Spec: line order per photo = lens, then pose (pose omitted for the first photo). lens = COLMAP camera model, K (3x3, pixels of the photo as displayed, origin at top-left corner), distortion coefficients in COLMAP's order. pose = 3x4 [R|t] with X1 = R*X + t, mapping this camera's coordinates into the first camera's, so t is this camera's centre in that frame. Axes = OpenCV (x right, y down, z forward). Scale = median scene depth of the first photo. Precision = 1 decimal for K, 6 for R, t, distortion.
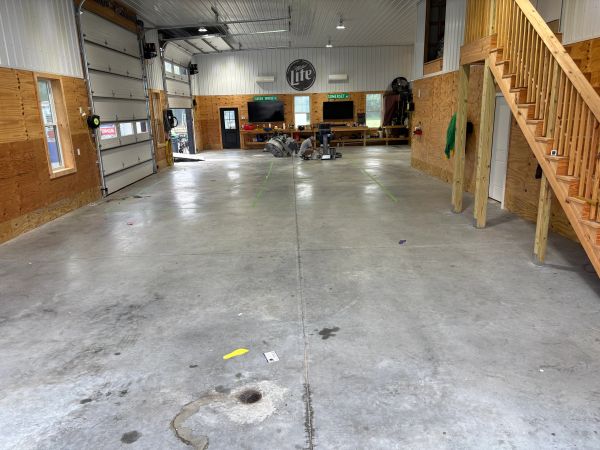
lens RADIAL K [[454.7, 0, 300.0], [0, 454.7, 225.0], [0, 0, 1]] dist [0.007017, 0.002777]
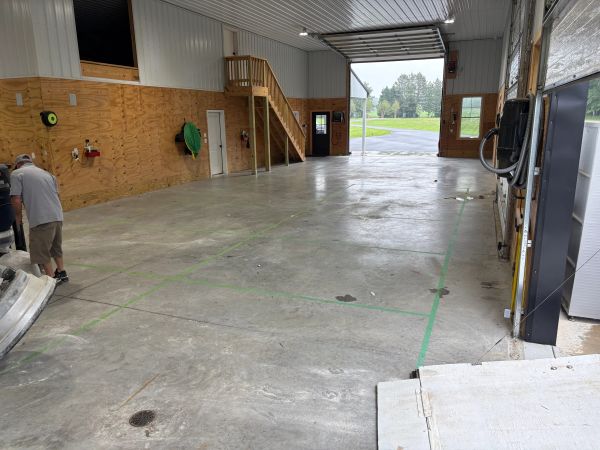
lens RADIAL K [[446.6, 0, 300.0], [0, 446.6, 225.0], [0, 0, 1]] dist [-0.031930, 0.079582]
pose [[-0.917956, -0.051367, 0.393342, -0.409302], [0.136814, 0.889740, 0.435481, -0.438837], [-0.372341, 0.453567, -0.809715, 1.807236]]
